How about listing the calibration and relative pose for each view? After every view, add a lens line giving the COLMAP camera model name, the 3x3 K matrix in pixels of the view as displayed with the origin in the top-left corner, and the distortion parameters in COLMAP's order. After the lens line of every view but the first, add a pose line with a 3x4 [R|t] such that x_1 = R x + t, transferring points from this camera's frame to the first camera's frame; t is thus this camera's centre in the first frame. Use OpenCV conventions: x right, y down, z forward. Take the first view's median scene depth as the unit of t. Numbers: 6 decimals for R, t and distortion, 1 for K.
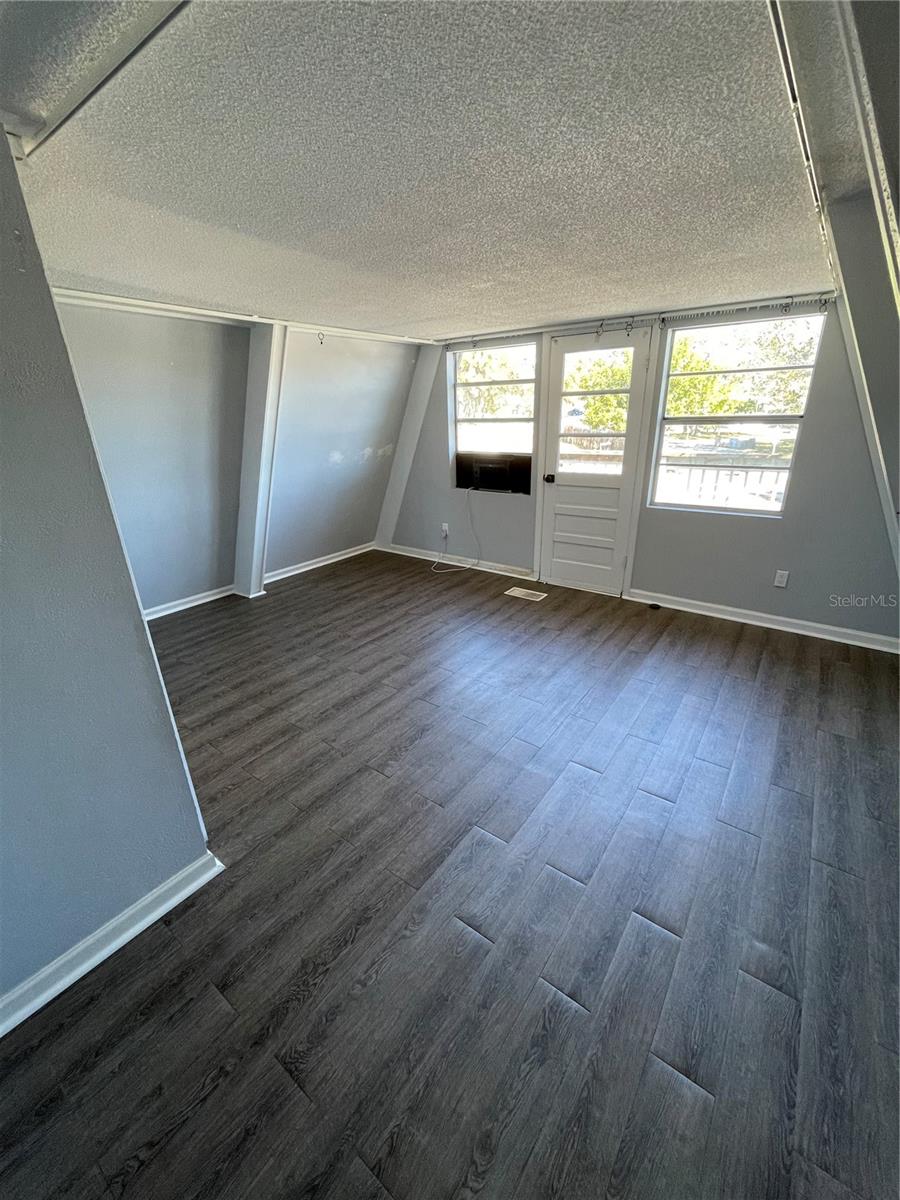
lens RADIAL K [[484.7, 0, 450.0], [0, 484.7, 600.0], [0, 0, 1]] dist [-0.003454, -0.000092]
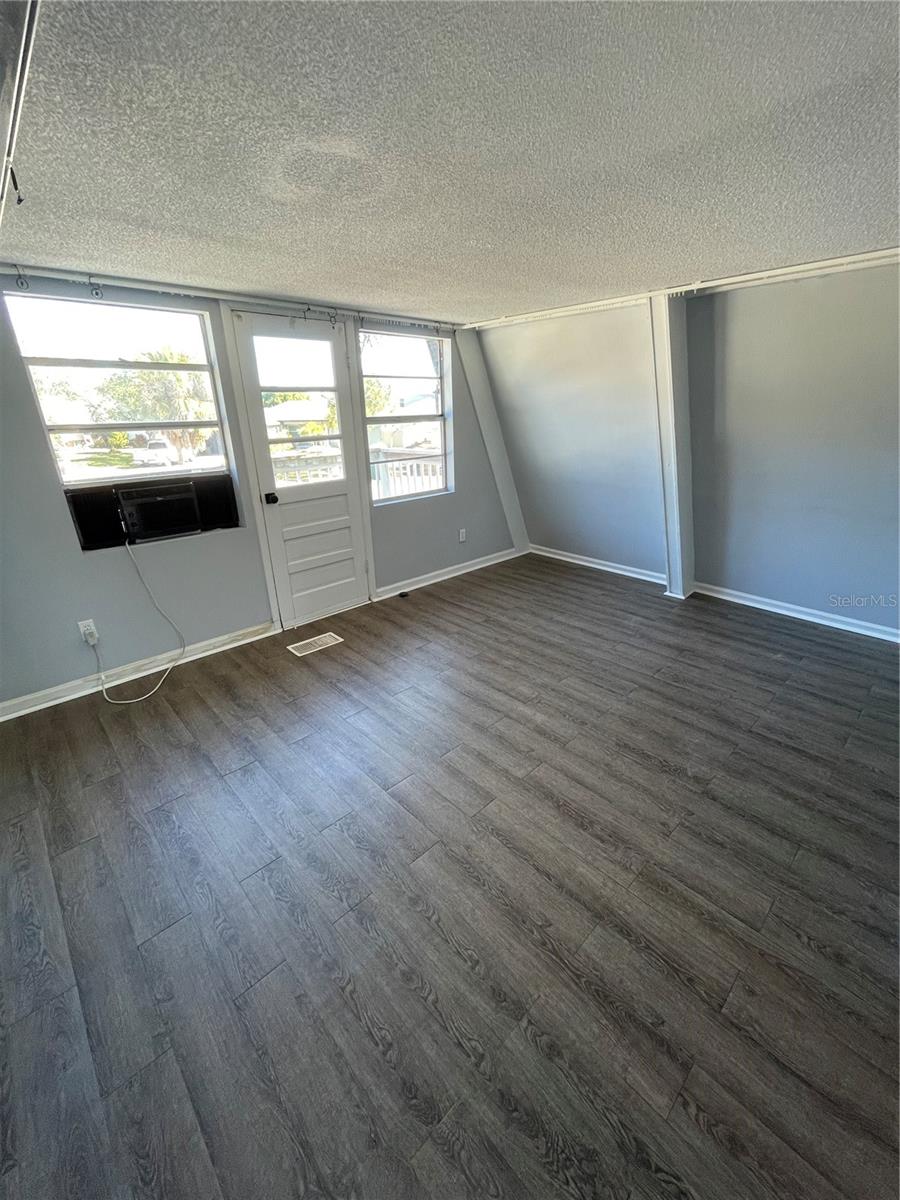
lens RADIAL K [[484.7, 0, 450.0], [0, 484.7, 600.0], [0, 0, 1]] dist [-0.003454, -0.000092]
pose [[0.175089, -0.342772, 0.922958, -0.522225], [0.370643, 0.891423, 0.260748, -0.206823], [-0.912122, 0.296434, 0.283124, 0.584240]]
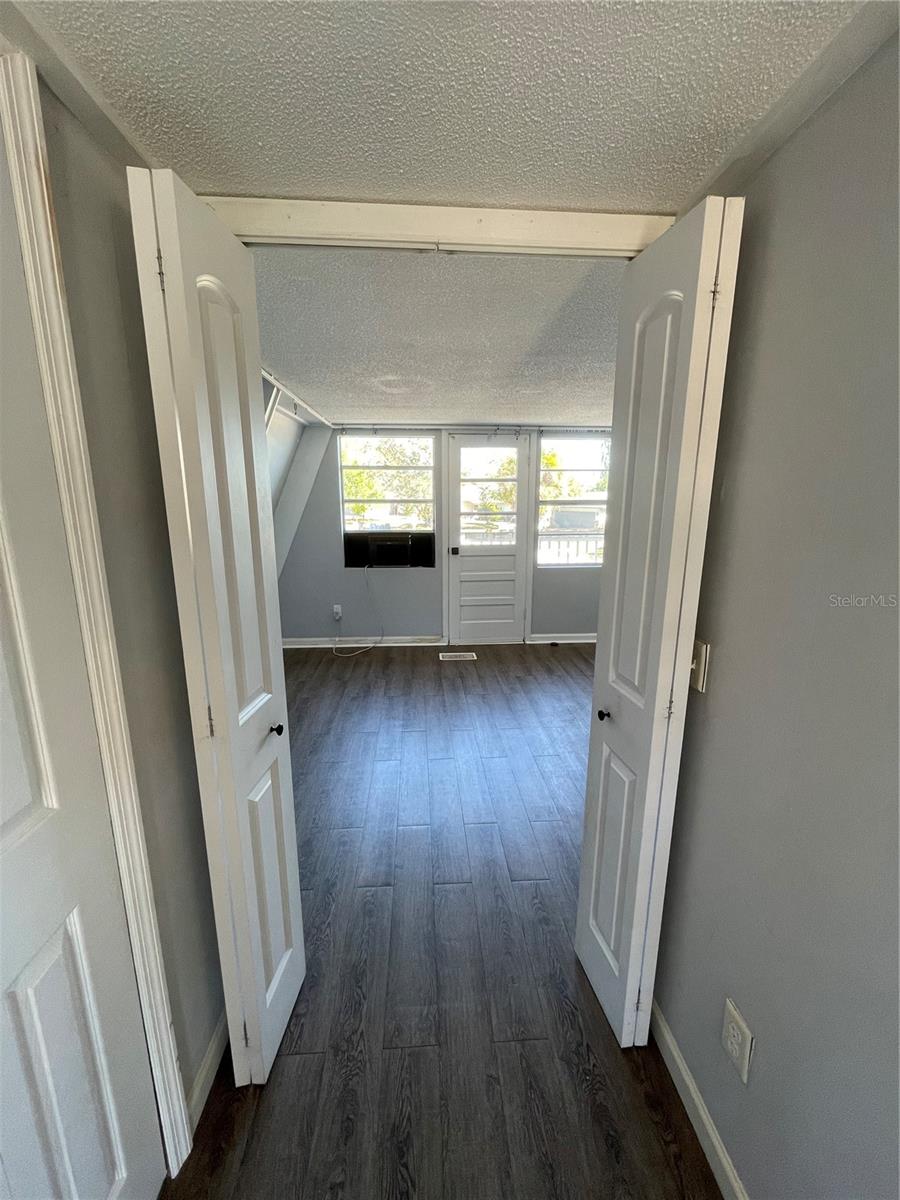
lens RADIAL K [[484.7, 0, 450.0], [0, 484.7, 600.0], [0, 0, 1]] dist [-0.003454, -0.000092]
pose [[0.760297, -0.113110, 0.639652, -0.548087], [0.219558, 0.971515, -0.089175, -0.043546], [-0.611345, 0.208240, 0.763475, 0.175657]]
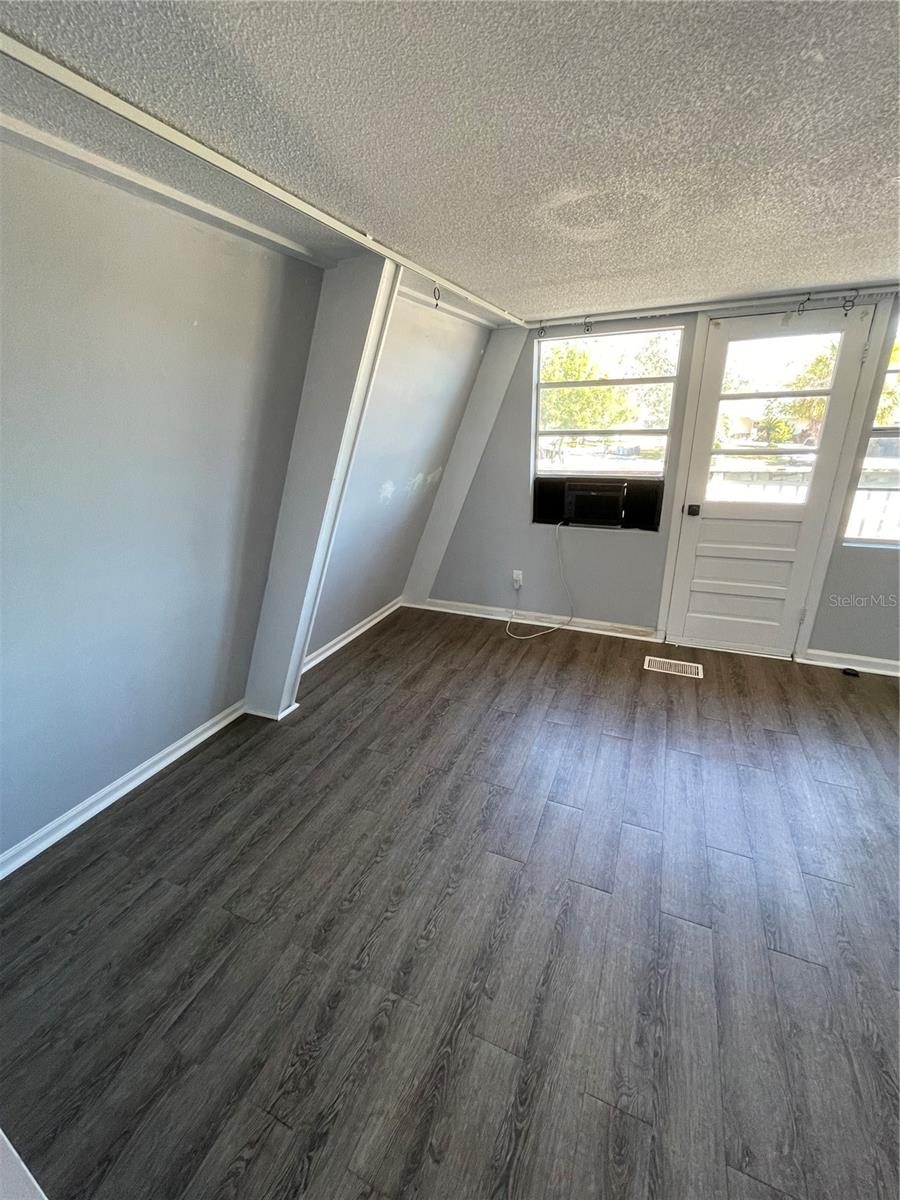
lens RADIAL K [[484.7, 0, 450.0], [0, 484.7, 600.0], [0, 0, 1]] dist [-0.003454, -0.000092]
pose [[0.975464, -0.080048, 0.205093, -0.330120], [0.084142, 0.996390, -0.011307, -0.139420], [-0.203447, 0.028287, 0.978677, 0.360158]]
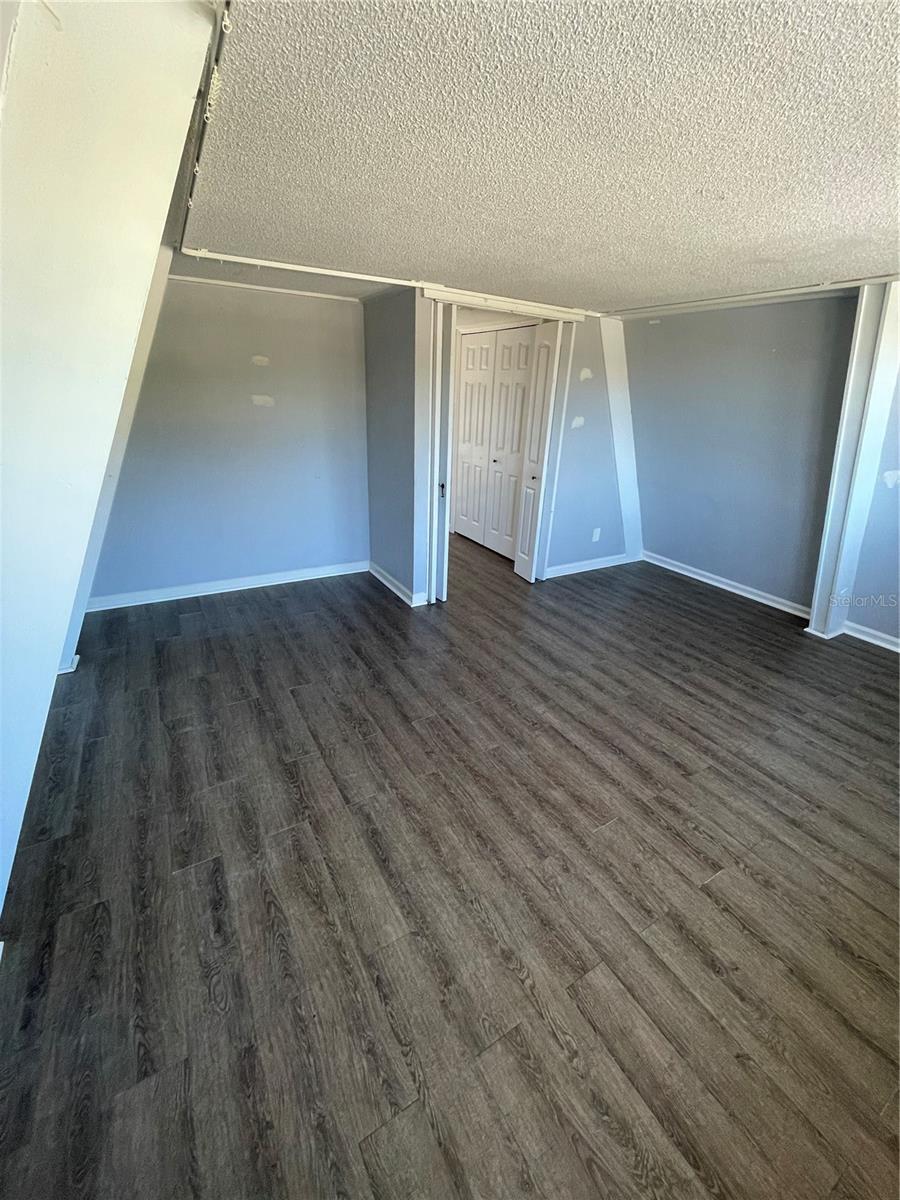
lens RADIAL K [[484.7, 0, 450.0], [0, 484.7, 600.0], [0, 0, 1]] dist [-0.003454, -0.000092]
pose [[-0.389711, 0.372513, -0.842234, 0.528775], [-0.363684, 0.777957, 0.512364, -0.261281], [0.846084, 0.505981, -0.167702, 0.632836]]
